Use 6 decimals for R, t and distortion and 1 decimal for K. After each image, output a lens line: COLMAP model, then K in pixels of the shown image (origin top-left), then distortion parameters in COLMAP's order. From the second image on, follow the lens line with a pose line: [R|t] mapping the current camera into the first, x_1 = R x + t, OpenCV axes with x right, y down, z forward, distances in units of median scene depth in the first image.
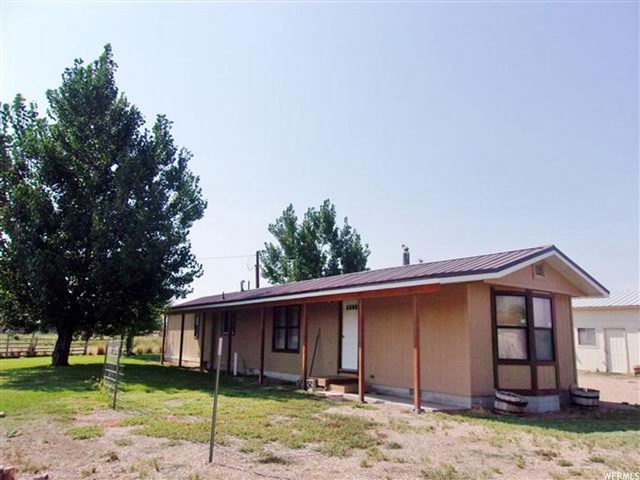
lens RADIAL K [[512.0, 0, 320.0], [0, 512.0, 240.0], [0, 0, 1]] dist [-0.010381, -0.005962]
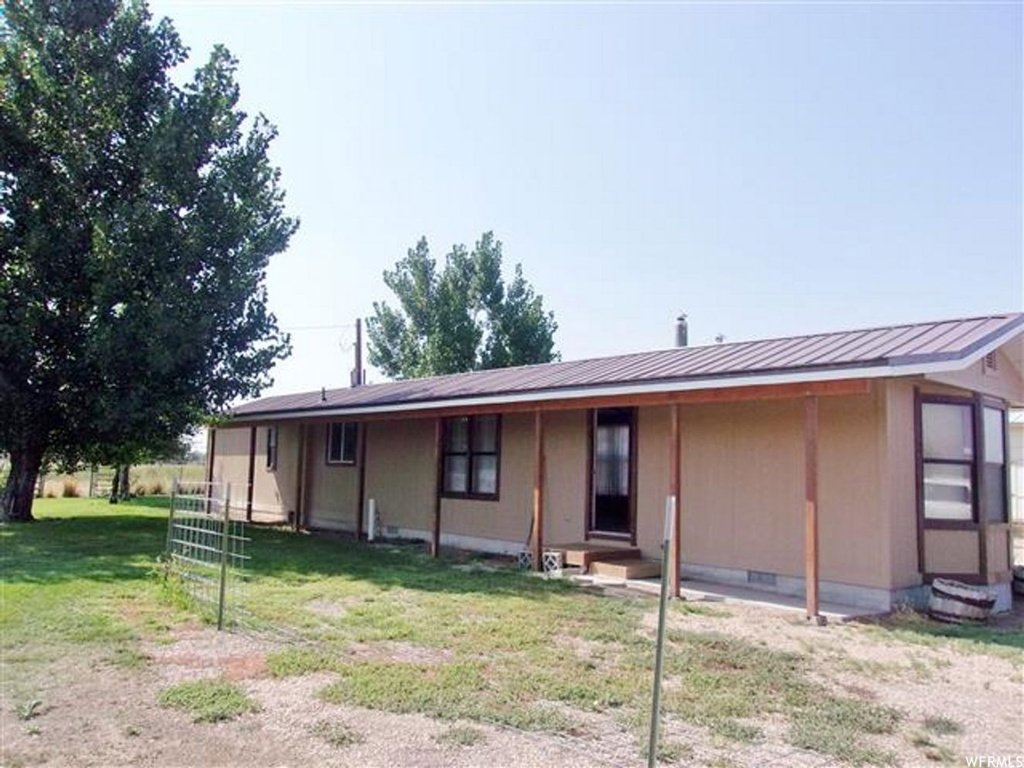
lens RADIAL K [[824.7, 0, 511.6], [0, 824.7, 371.4], [0, 0, 1]] dist [0.003244, 0.001830]
pose [[0.991872, 0.025688, 0.124622, -0.106524], [-0.034641, 0.996930, 0.070213, 0.016266], [-0.122436, -0.073959, 0.989717, 0.106268]]
